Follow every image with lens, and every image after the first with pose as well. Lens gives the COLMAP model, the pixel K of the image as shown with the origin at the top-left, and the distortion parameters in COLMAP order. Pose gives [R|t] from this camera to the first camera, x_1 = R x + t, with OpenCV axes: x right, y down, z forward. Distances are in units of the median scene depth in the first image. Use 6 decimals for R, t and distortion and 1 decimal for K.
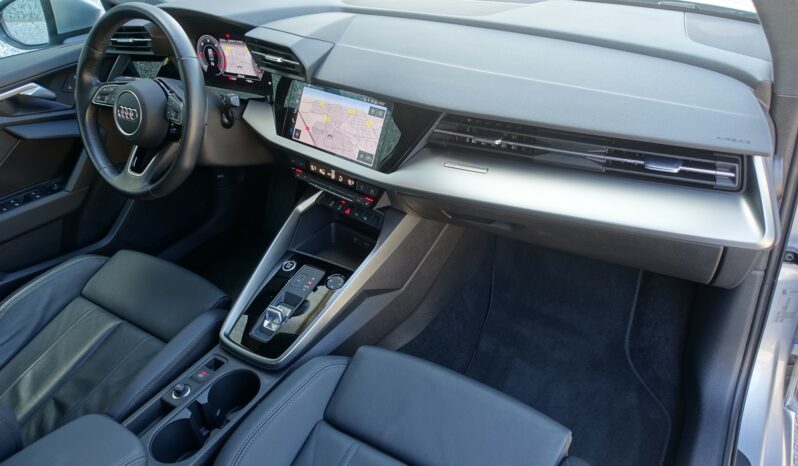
lens RADIAL K [[546.8, 0, 399.0], [0, 546.8, 233.0], [0, 0, 1]] dist [-0.000313, 0.001279]
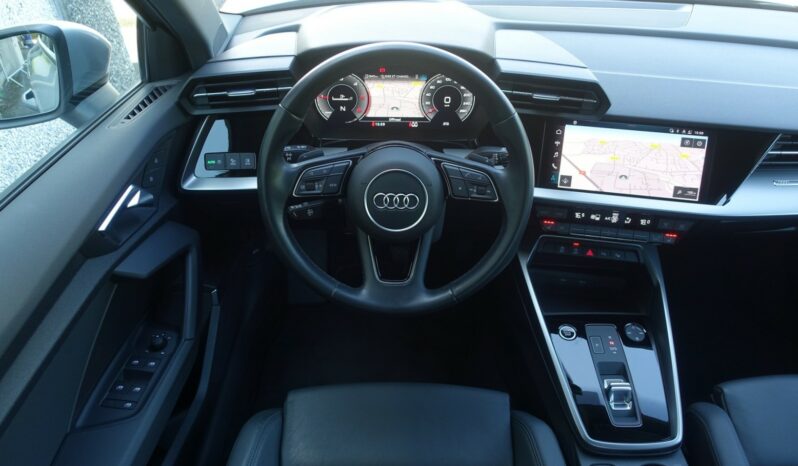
lens RADIAL K [[569.0, 0, 396.4], [0, 569.0, 224.1], [0, 0, 1]] dist [-0.000234, 0.000019]
pose [[0.842347, -0.239444, 0.482823, -0.860034], [0.230544, 0.969869, 0.078769, -0.249773], [-0.487136, 0.044961, 0.872168, 0.367639]]
